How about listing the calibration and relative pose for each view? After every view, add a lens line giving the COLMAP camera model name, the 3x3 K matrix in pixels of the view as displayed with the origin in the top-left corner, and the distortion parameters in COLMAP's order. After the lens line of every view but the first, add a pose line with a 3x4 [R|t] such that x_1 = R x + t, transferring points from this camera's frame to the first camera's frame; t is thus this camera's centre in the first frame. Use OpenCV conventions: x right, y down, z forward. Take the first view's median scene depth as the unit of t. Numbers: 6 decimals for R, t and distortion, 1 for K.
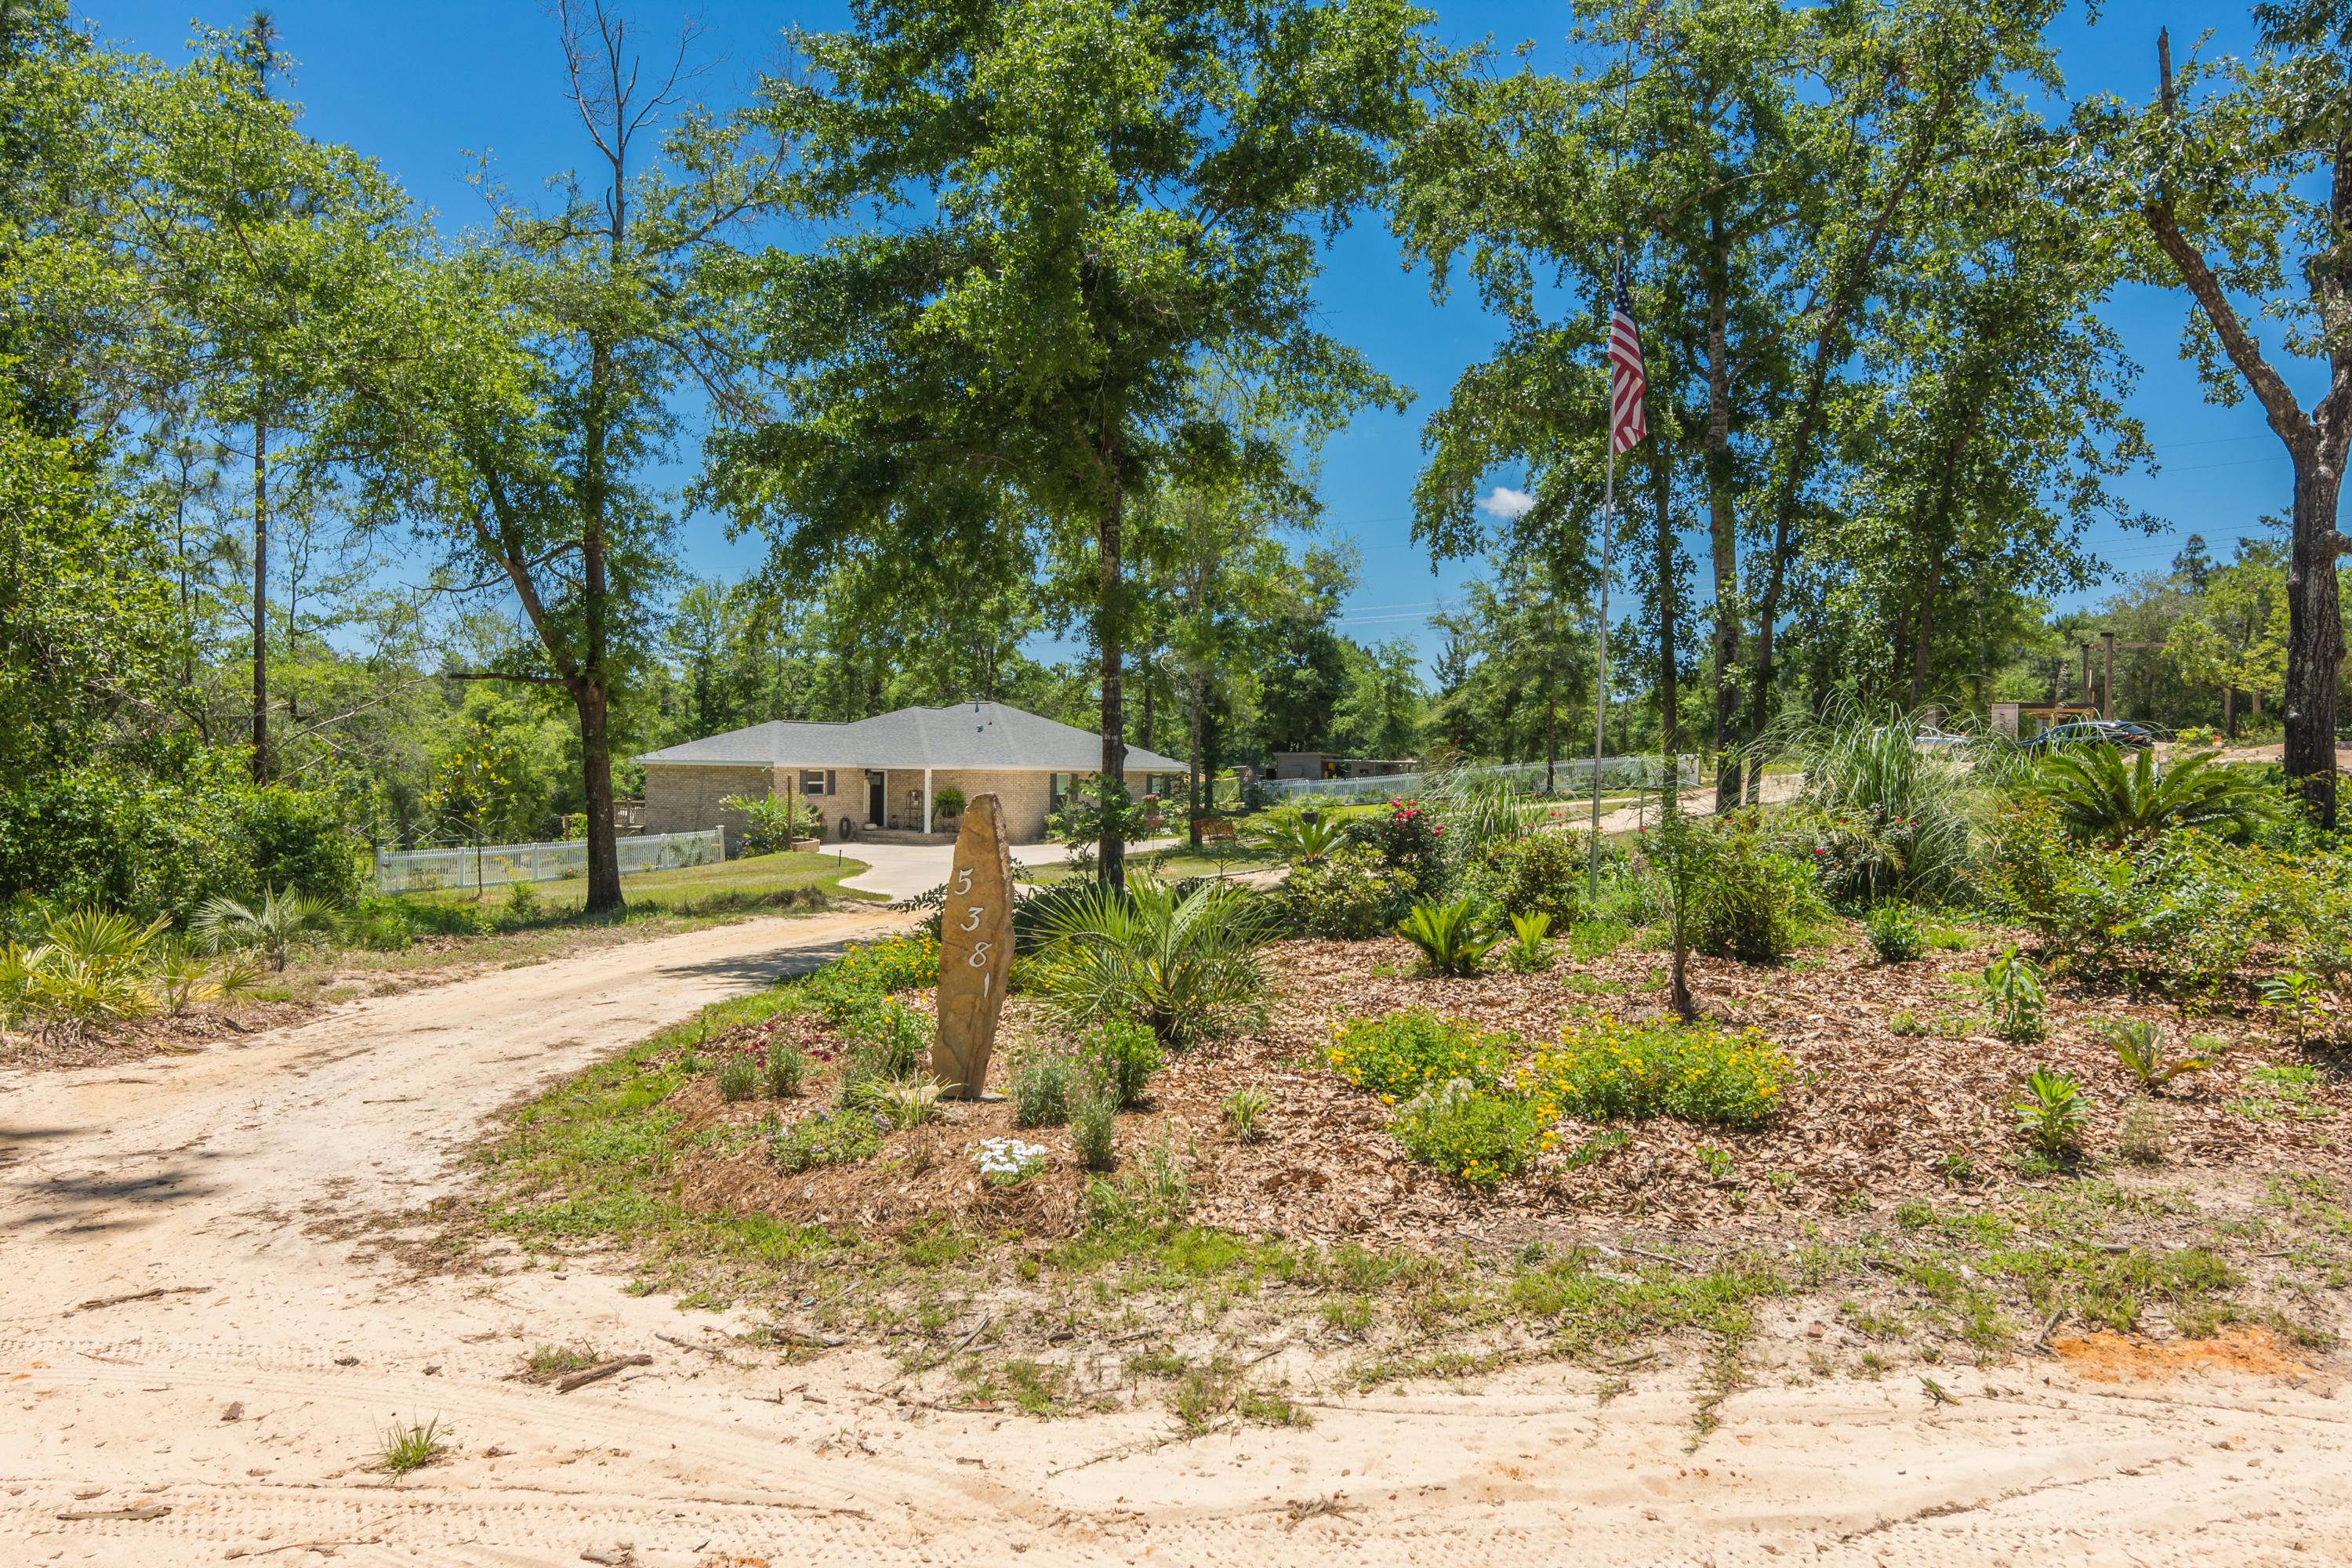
lens RADIAL K [[1695.5, 0, 1208.0], [0, 1695.5, 803.2], [0, 0, 1]] dist [-0.002390, 0.005359]
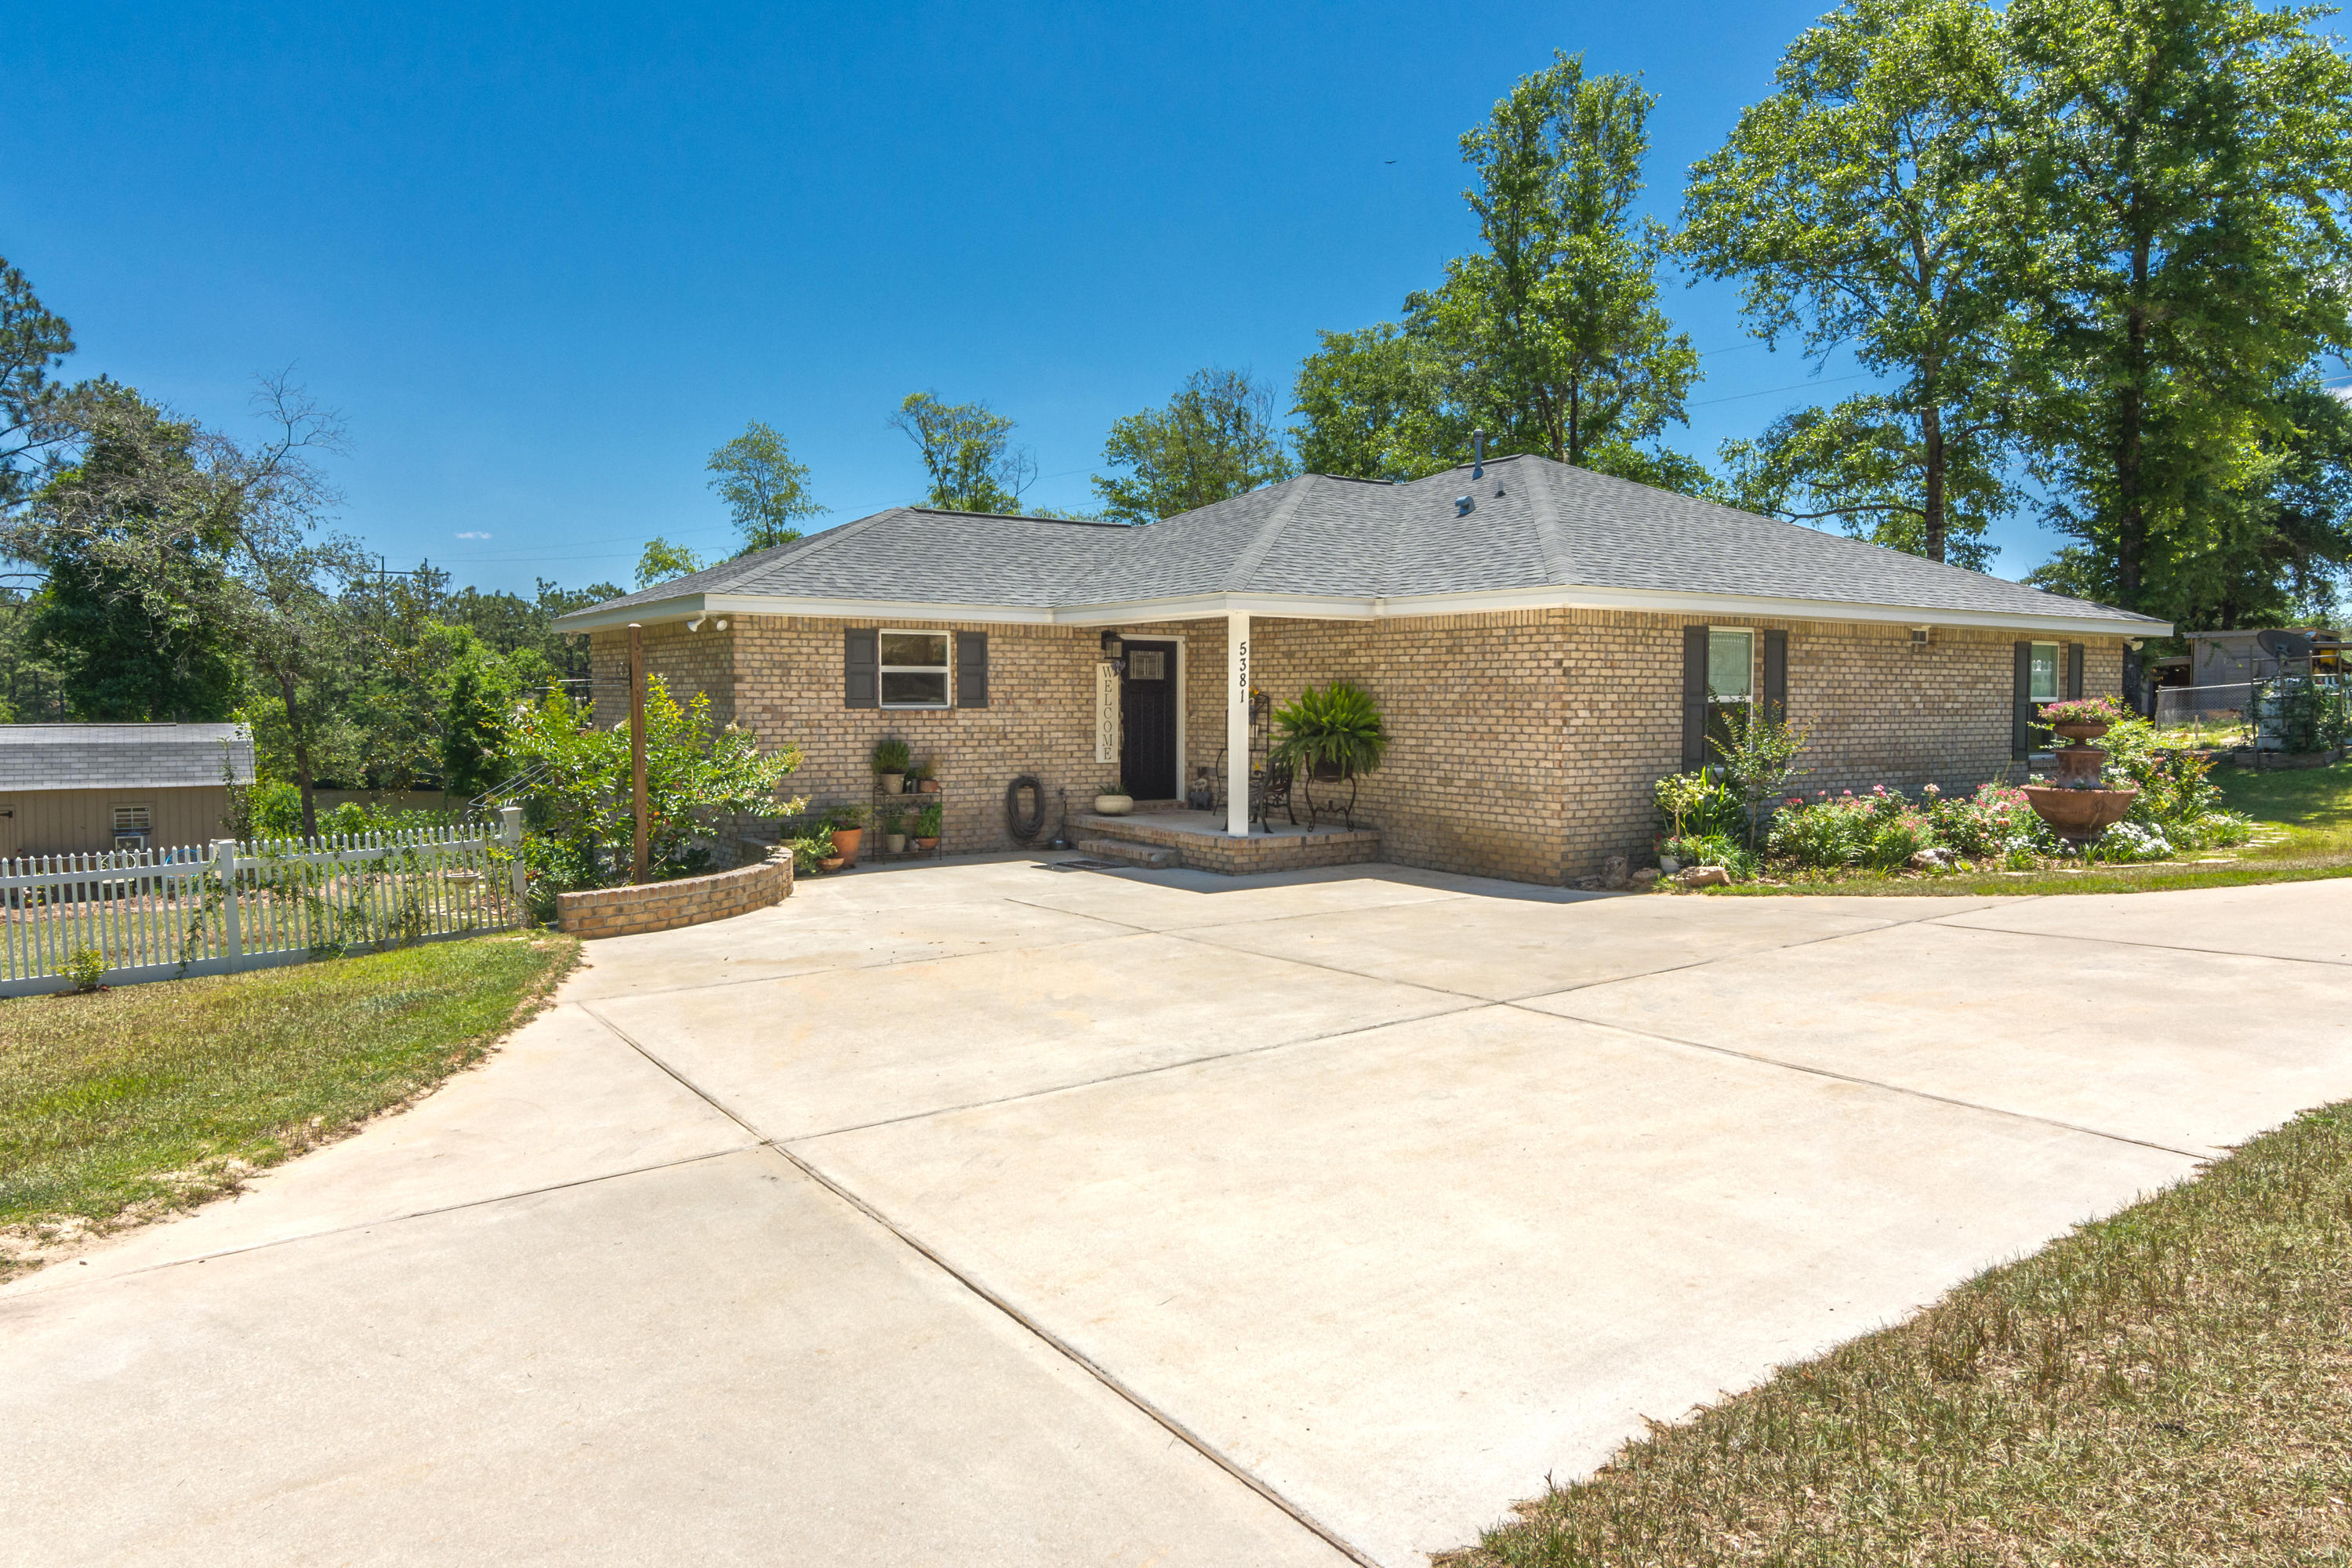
lens RADIAL K [[1499.1, 0, 1170.4], [0, 1499.1, 752.8], [0, 0, 1]] dist [-0.000285, -0.000713]
pose [[0.904837, 0.005000, -0.425728, -0.124838], [-0.000317, 0.999939, 0.011070, 0.001328], [0.425758, -0.009882, 0.904783, 1.438712]]
